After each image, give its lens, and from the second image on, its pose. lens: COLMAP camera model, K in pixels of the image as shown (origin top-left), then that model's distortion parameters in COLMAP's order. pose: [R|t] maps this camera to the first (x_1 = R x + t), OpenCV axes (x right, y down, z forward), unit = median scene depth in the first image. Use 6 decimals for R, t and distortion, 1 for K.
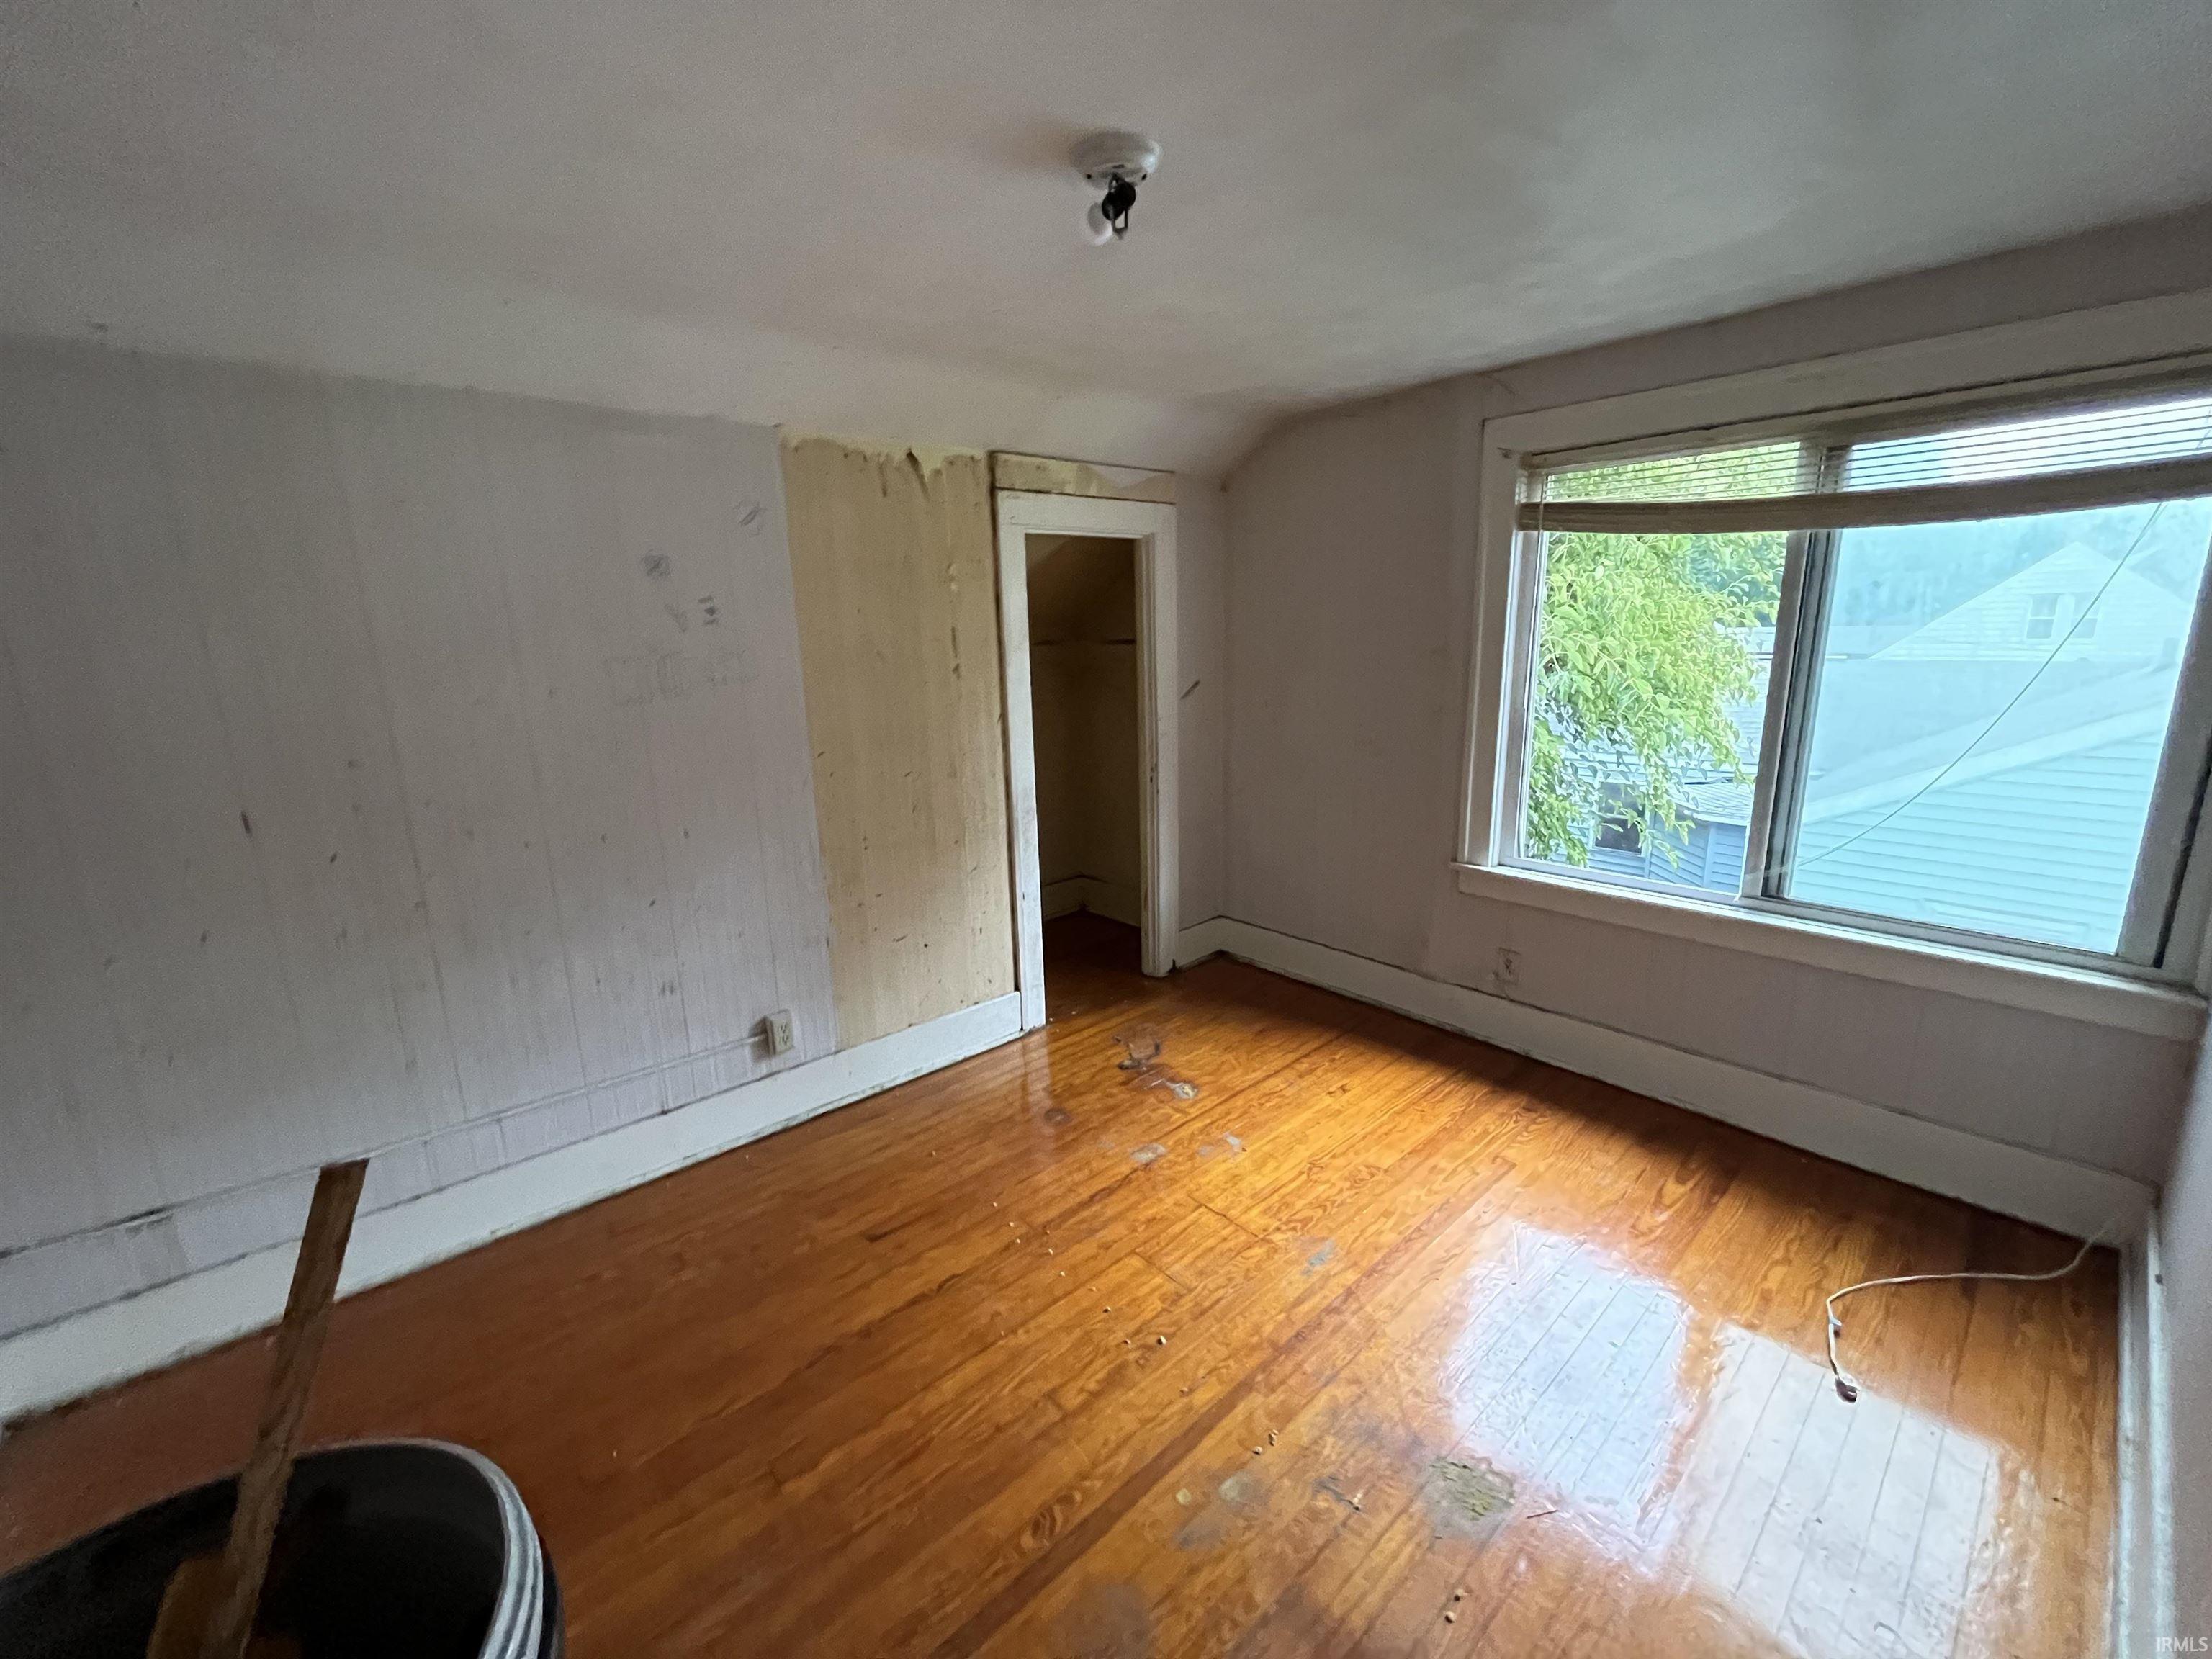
lens RADIAL K [[895.7, 0, 1105.7], [0, 895.7, 824.3], [0, 0, 1]] dist [-0.000041, -0.000119]
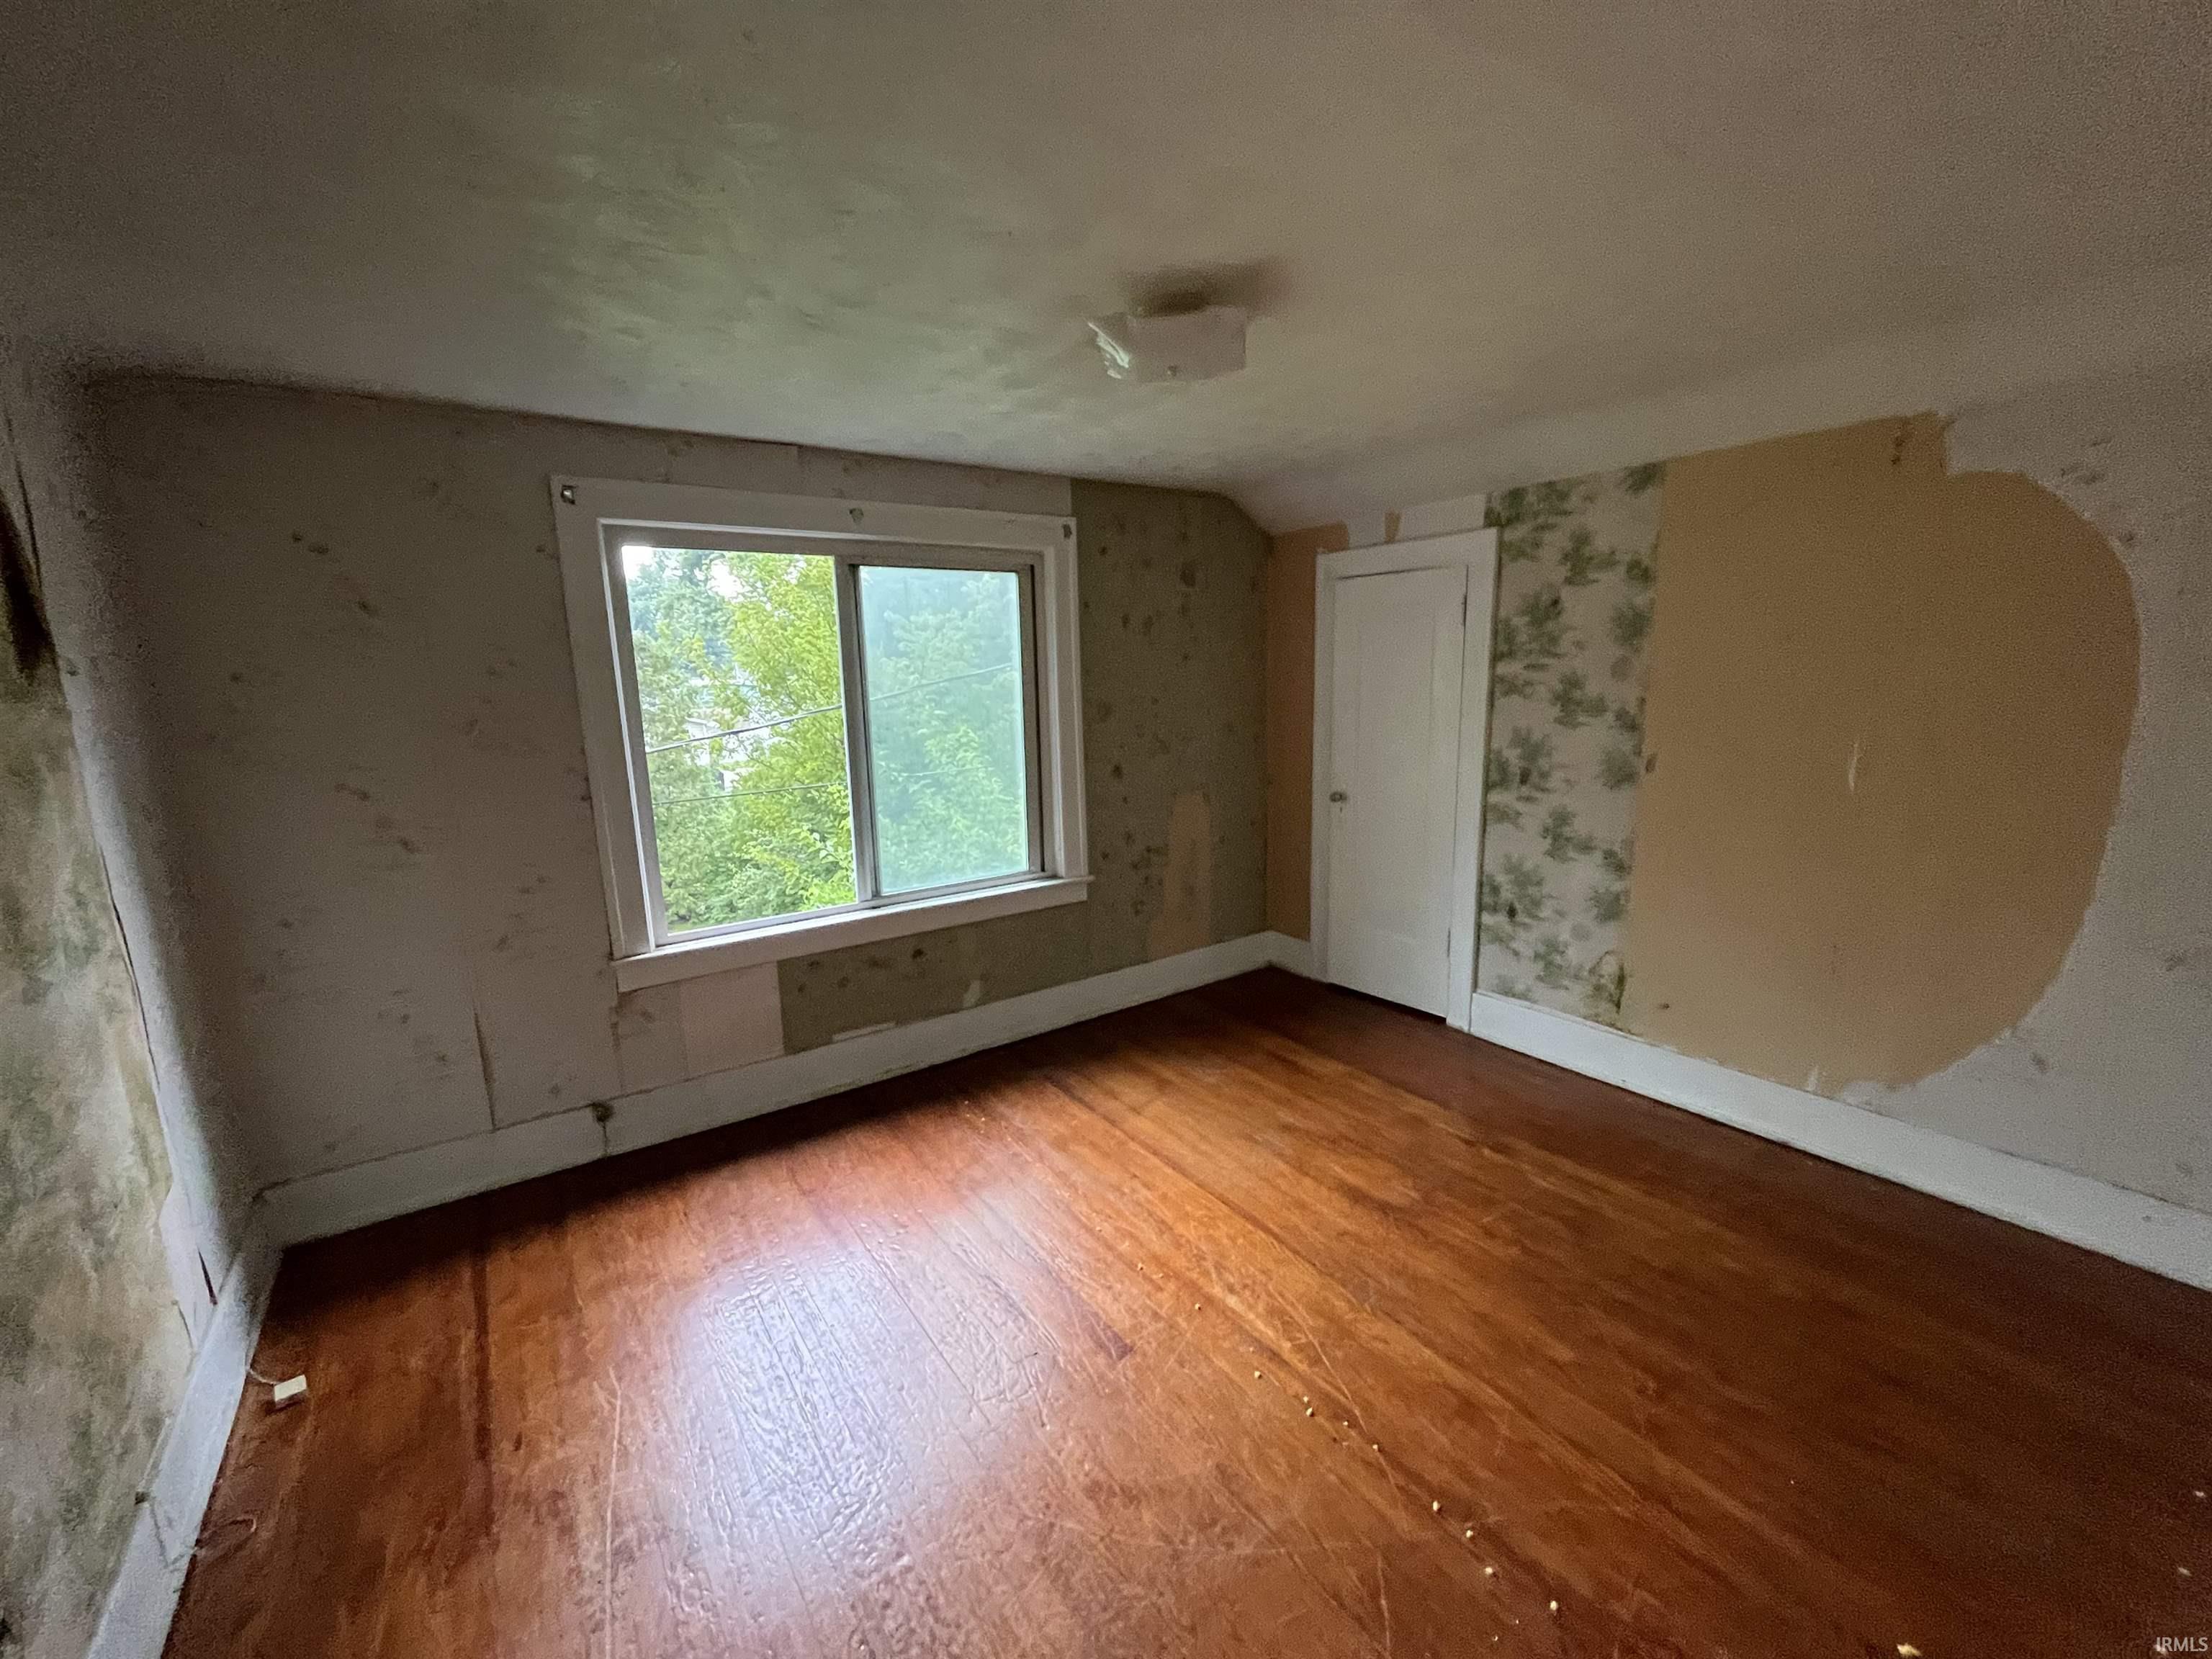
lens RADIAL K [[895.7, 0, 1105.7], [0, 895.7, 824.3], [0, 0, 1]] dist [-0.000041, -0.000119]
pose [[0.086697, -0.138071, 0.986621, -0.465340], [0.227803, 0.966858, 0.115288, -0.088651], [-0.969840, 0.214760, 0.115276, 0.520947]]
